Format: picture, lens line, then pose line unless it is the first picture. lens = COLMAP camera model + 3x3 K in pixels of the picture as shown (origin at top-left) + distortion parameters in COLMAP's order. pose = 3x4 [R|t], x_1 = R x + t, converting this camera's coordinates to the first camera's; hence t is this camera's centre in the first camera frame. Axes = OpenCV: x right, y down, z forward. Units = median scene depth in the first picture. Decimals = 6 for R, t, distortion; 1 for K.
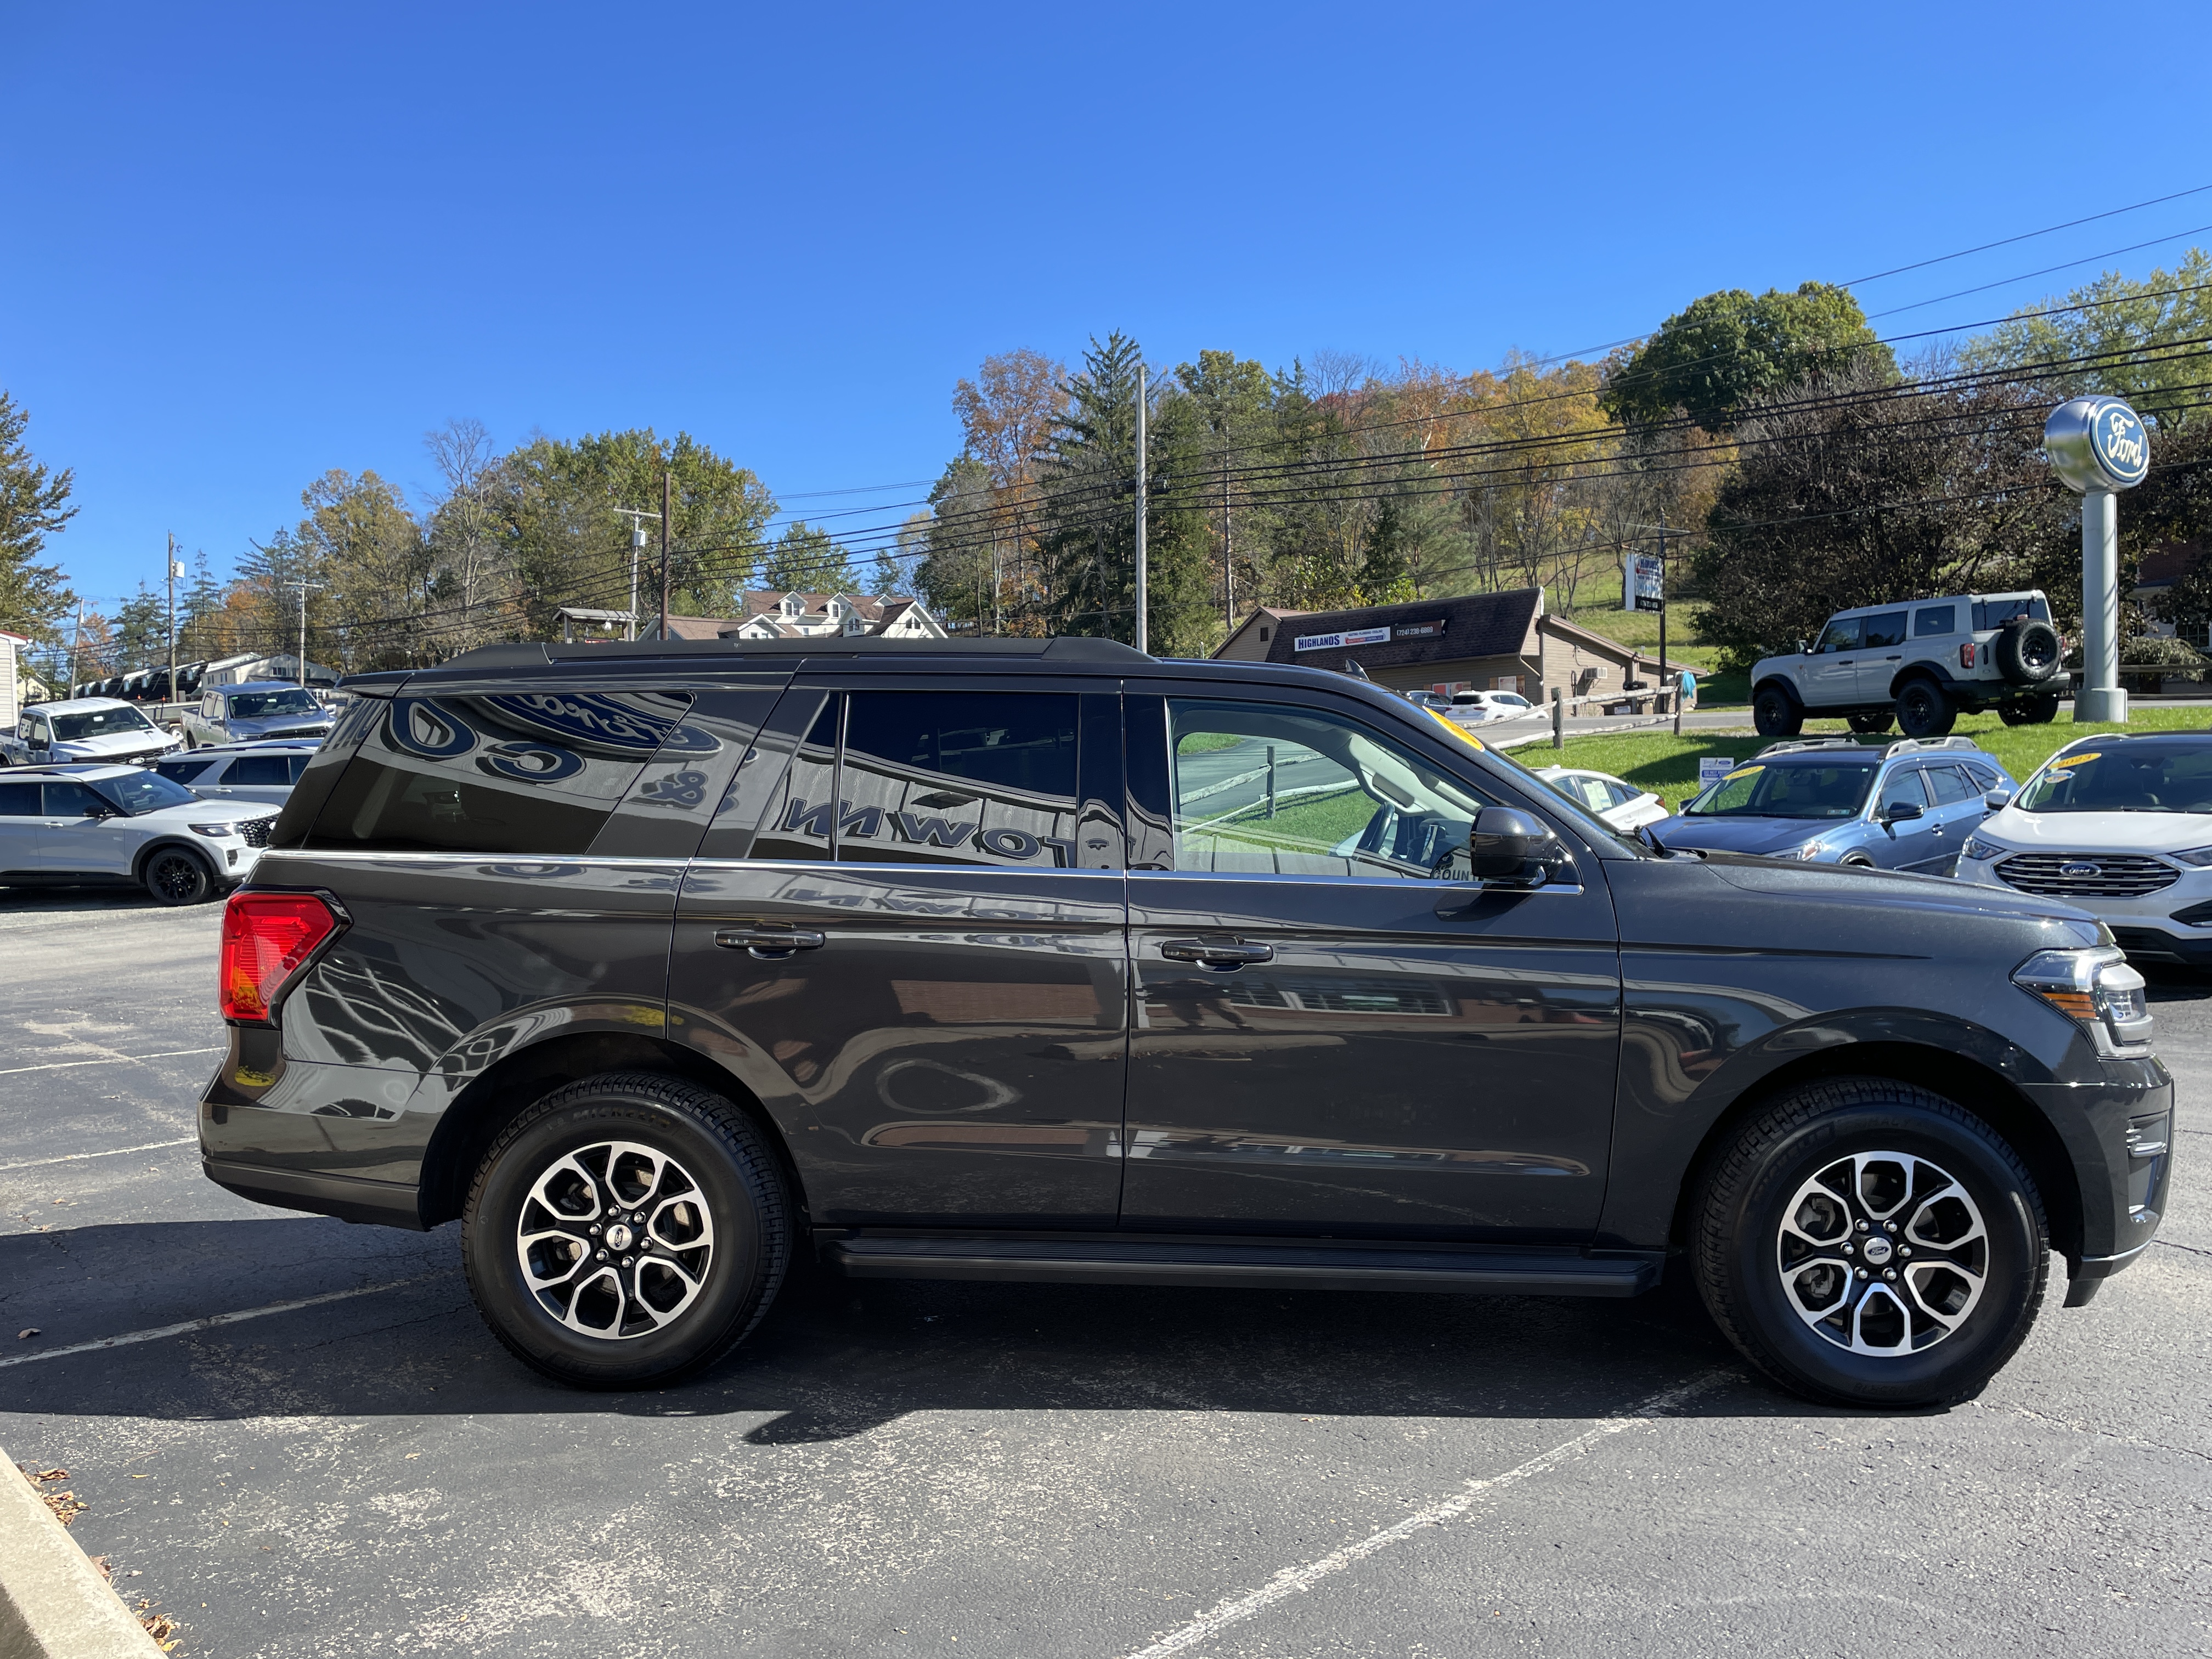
lens RADIAL K [[1656.1, 0, 1120.0], [0, 1656.1, 823.4], [0, 0, 1]] dist [0.074827, -0.104927]
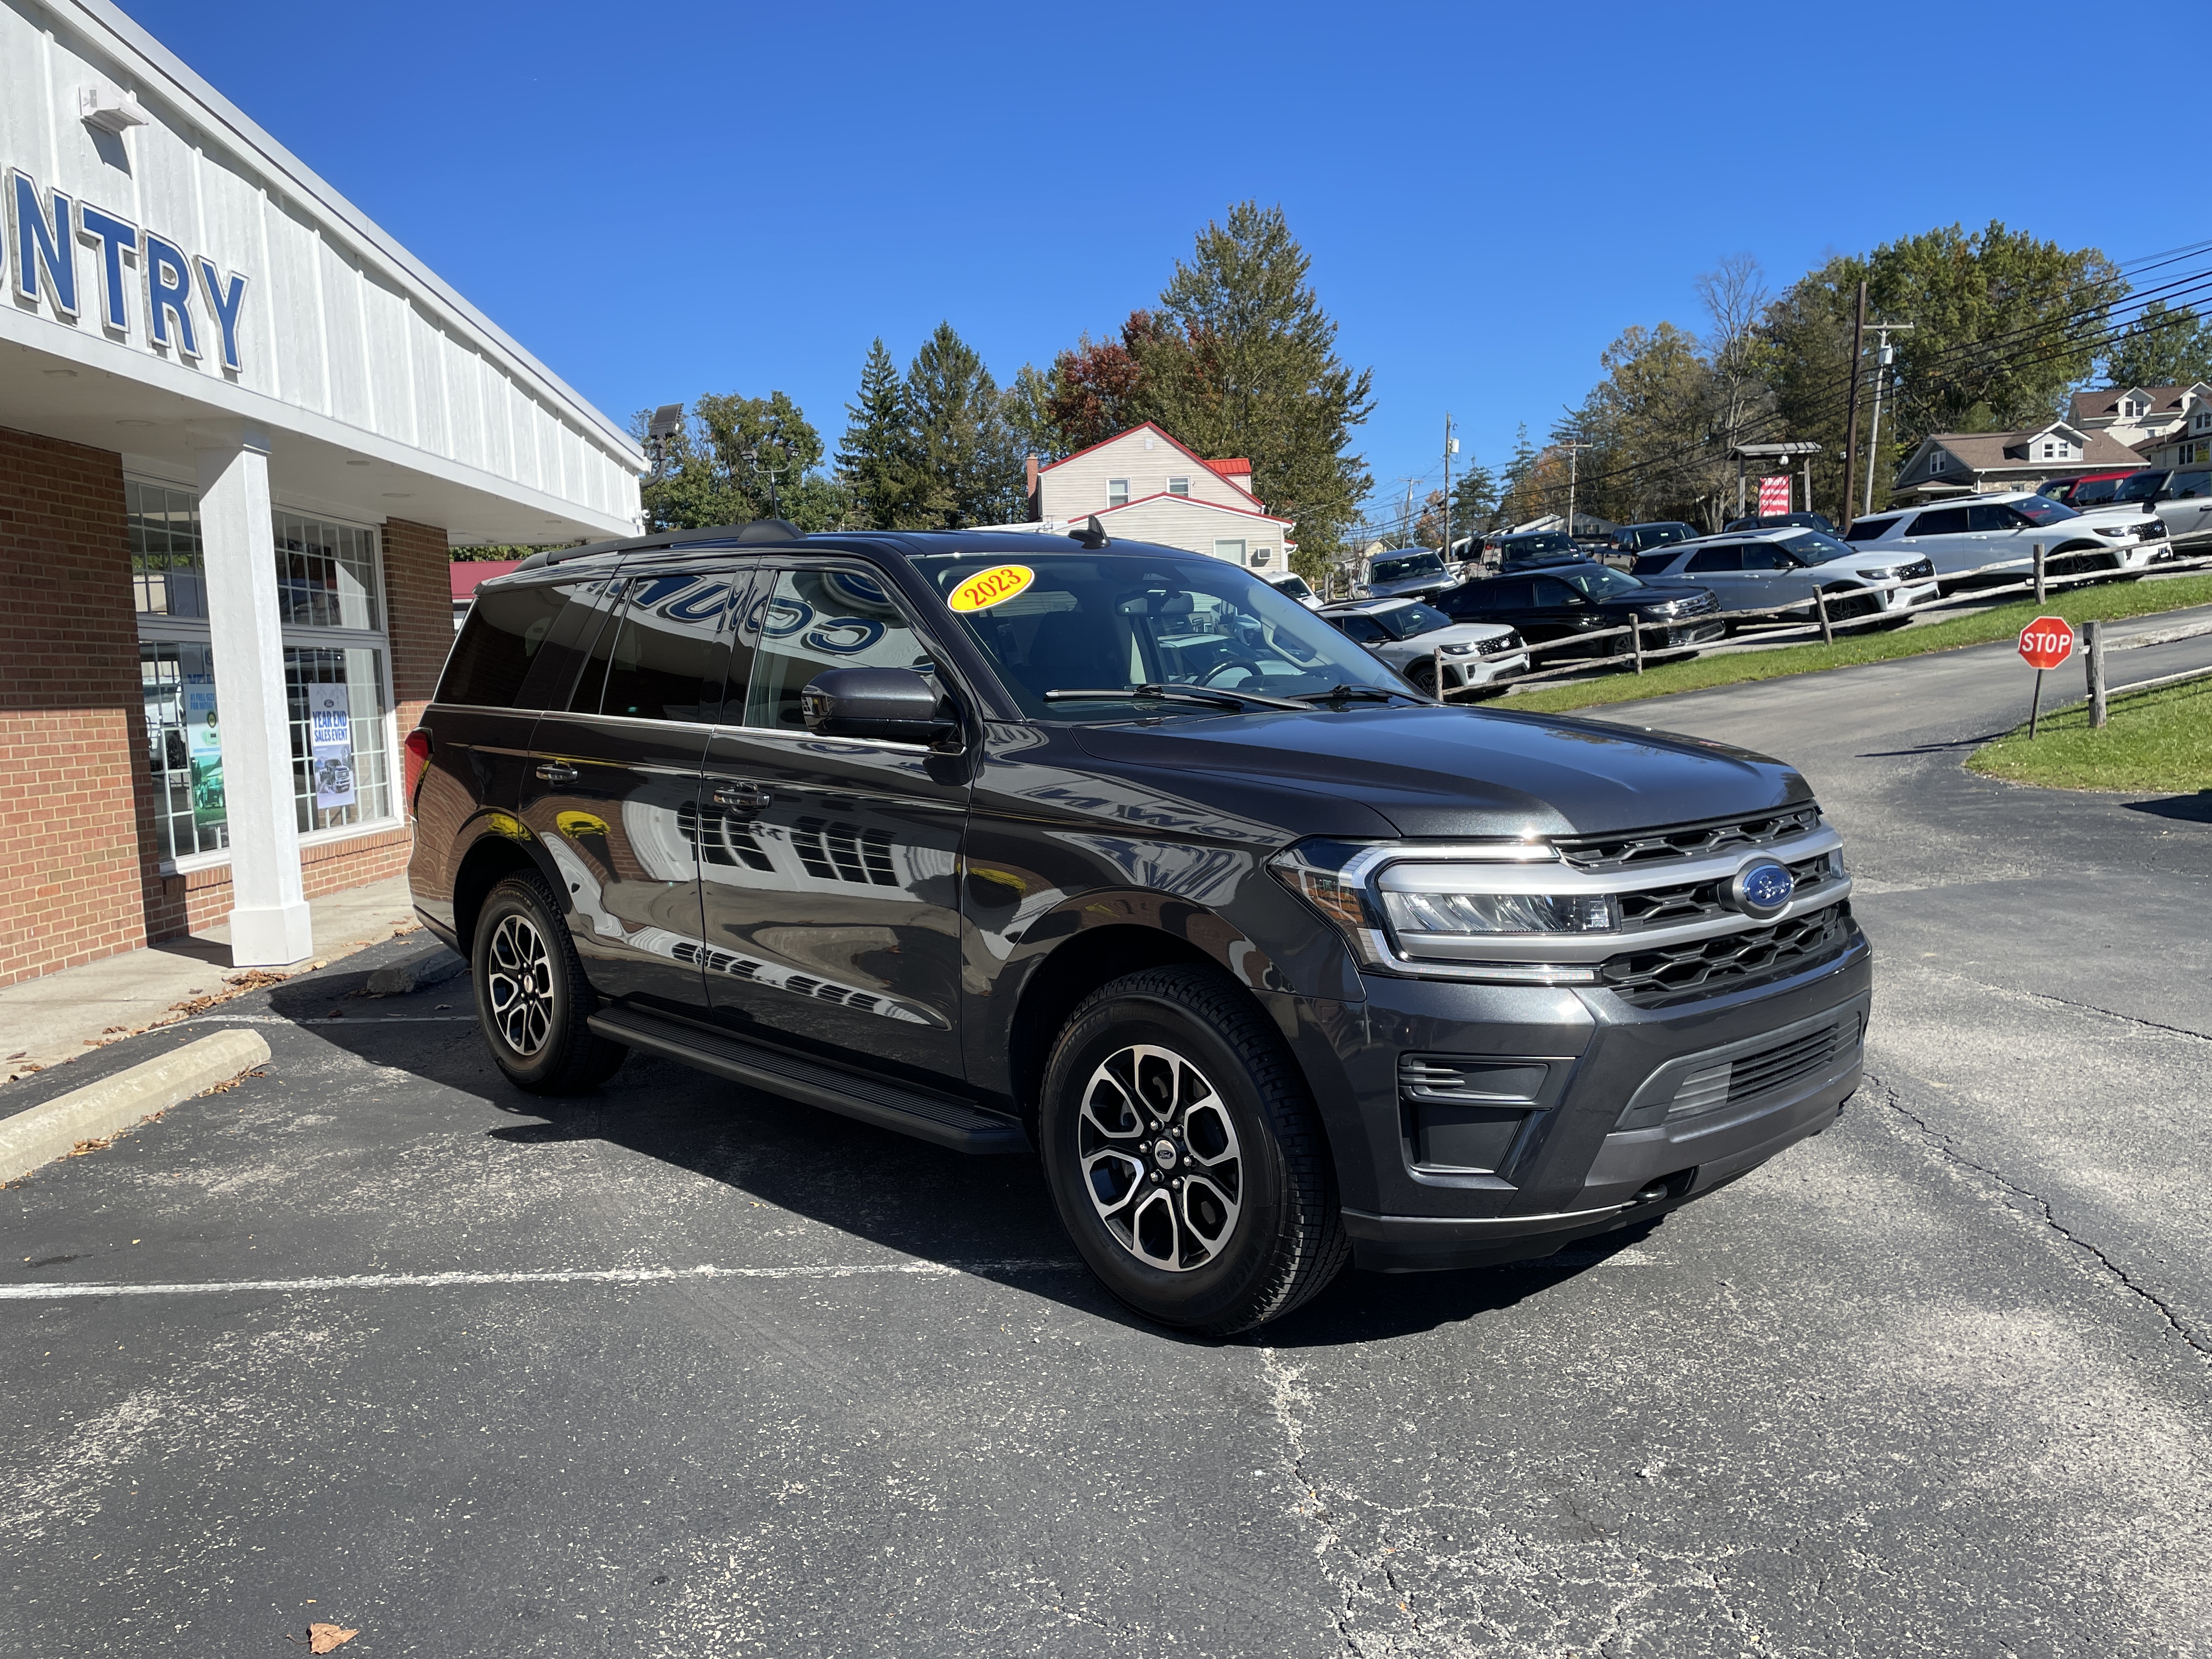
lens RADIAL K [[1656.1, 0, 1121.1], [0, 1656.1, 856.4], [0, 0, 1]] dist [0.074827, -0.104927]
pose [[0.726407, 0.063073, -0.684364, 0.069885], [0.013767, 0.994245, 0.106246, 0.000018], [0.687126, -0.086600, 0.721358, 0.023883]]
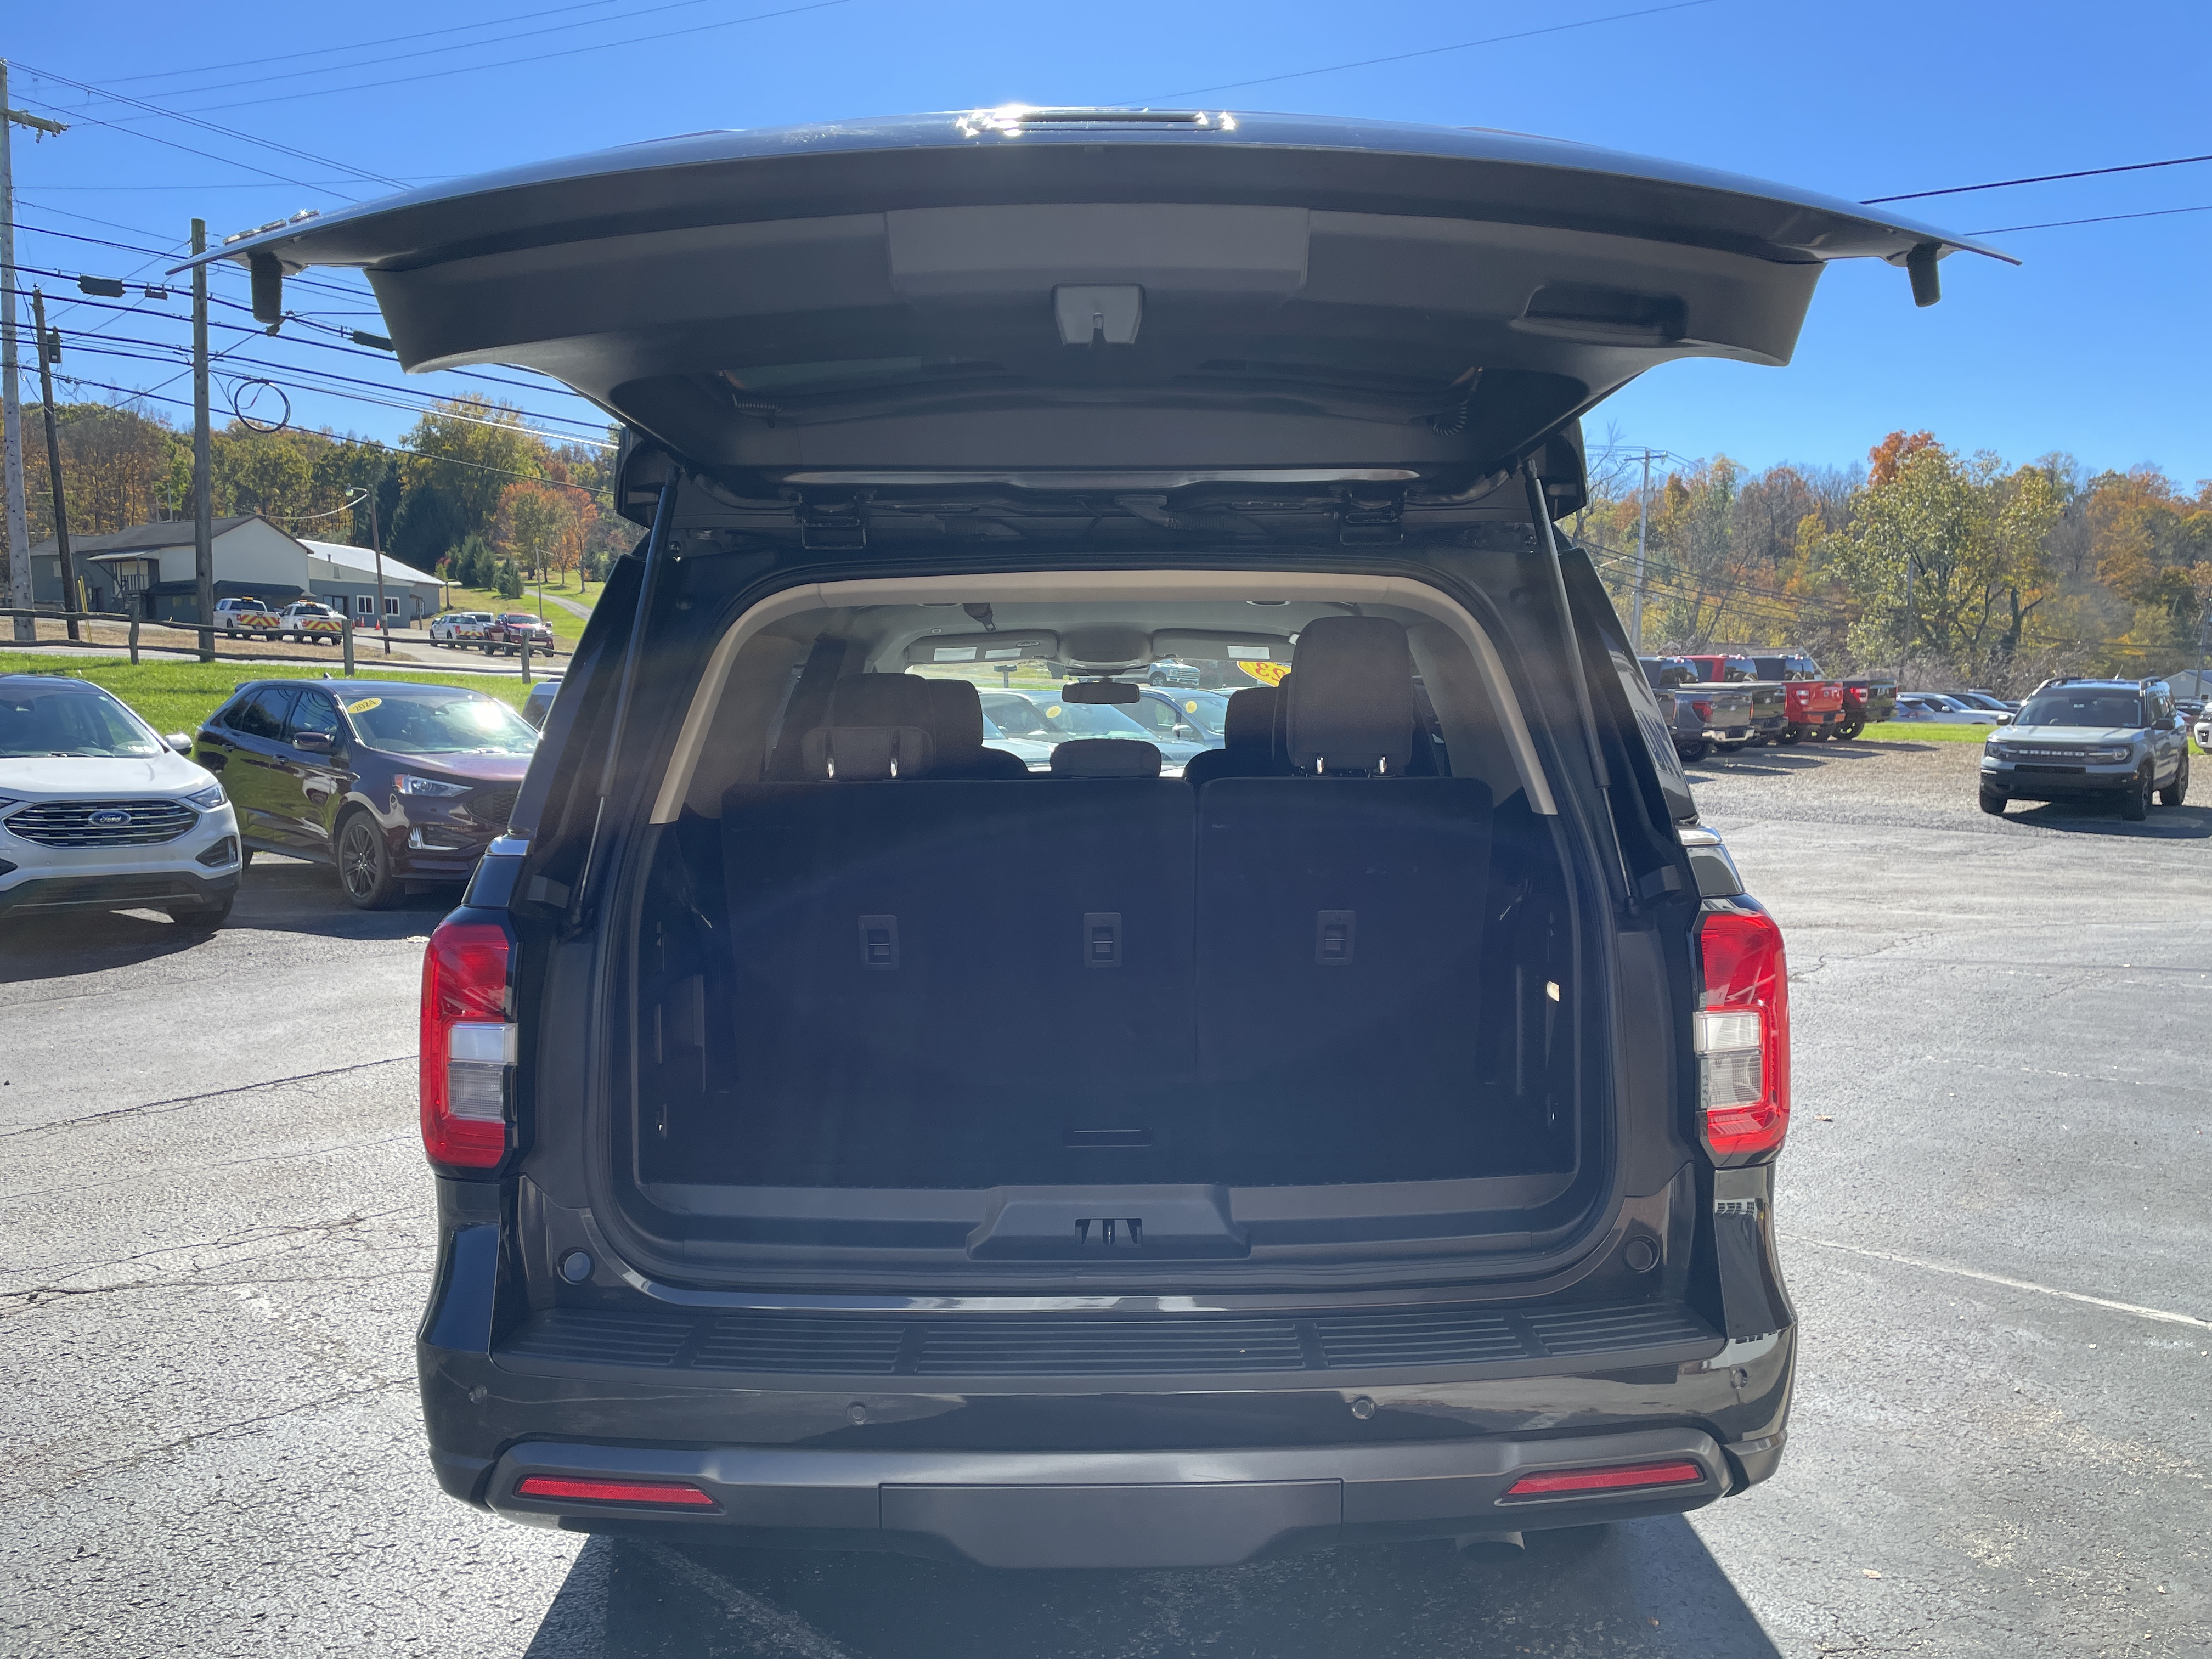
lens RADIAL K [[1656.1, 0, 1126.6], [0, 1656.1, 836.2], [0, 0, 1]] dist [0.074827, -0.104927]
pose [[-0.071931, -0.051260, 0.996092, -0.074707], [0.014374, 0.998522, 0.052423, -0.000604], [-0.997306, 0.018088, -0.071088, 0.089678]]
